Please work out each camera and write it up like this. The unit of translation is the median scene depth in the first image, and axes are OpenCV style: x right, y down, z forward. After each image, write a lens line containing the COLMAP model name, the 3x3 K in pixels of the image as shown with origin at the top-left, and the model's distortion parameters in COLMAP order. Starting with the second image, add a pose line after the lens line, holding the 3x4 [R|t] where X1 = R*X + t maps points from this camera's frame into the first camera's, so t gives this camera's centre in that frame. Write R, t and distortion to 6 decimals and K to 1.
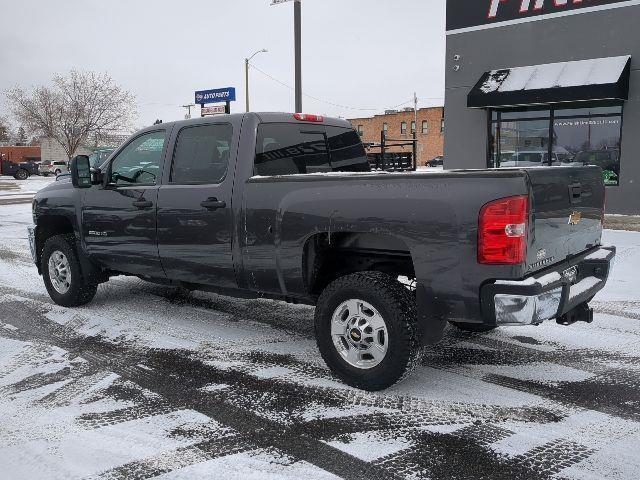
lens RADIAL K [[589.5, 0, 321.0], [0, 589.5, 243.6], [0, 0, 1]] dist [0.016512, 0.000000]
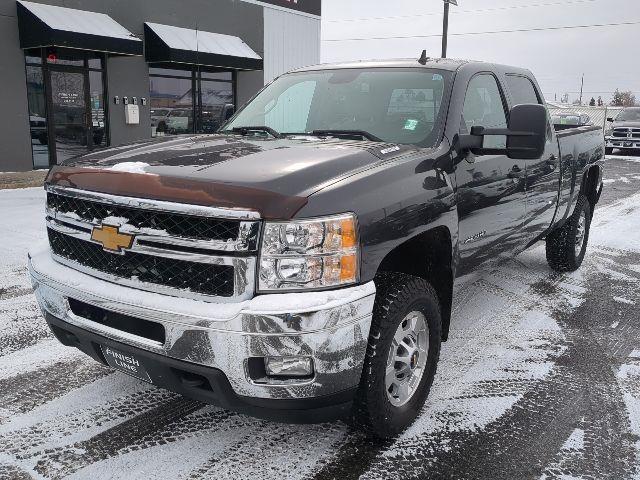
lens RADIAL K [[589.5, 0, 314.6], [0, 589.5, 239.8], [0, 0, 1]] dist [0.016512, 0.000000]
pose [[-0.061735, -0.195927, 0.978673, -1.240393], [0.124072, 0.971432, 0.202303, -0.201992], [-0.990351, 0.133915, -0.035662, 1.541445]]
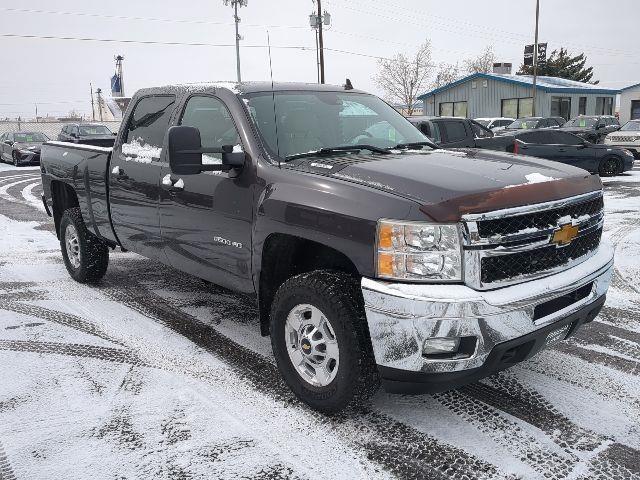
lens RADIAL K [[589.5, 0, 322.1], [0, 589.5, 239.1], [0, 0, 1]] dist [0.016512, 0.000000]
pose [[-0.983890, -0.001164, 0.178774, -0.508158], [0.057871, 0.944065, 0.324641, -0.352044], [-0.169152, 0.329756, -0.928789, 2.420571]]
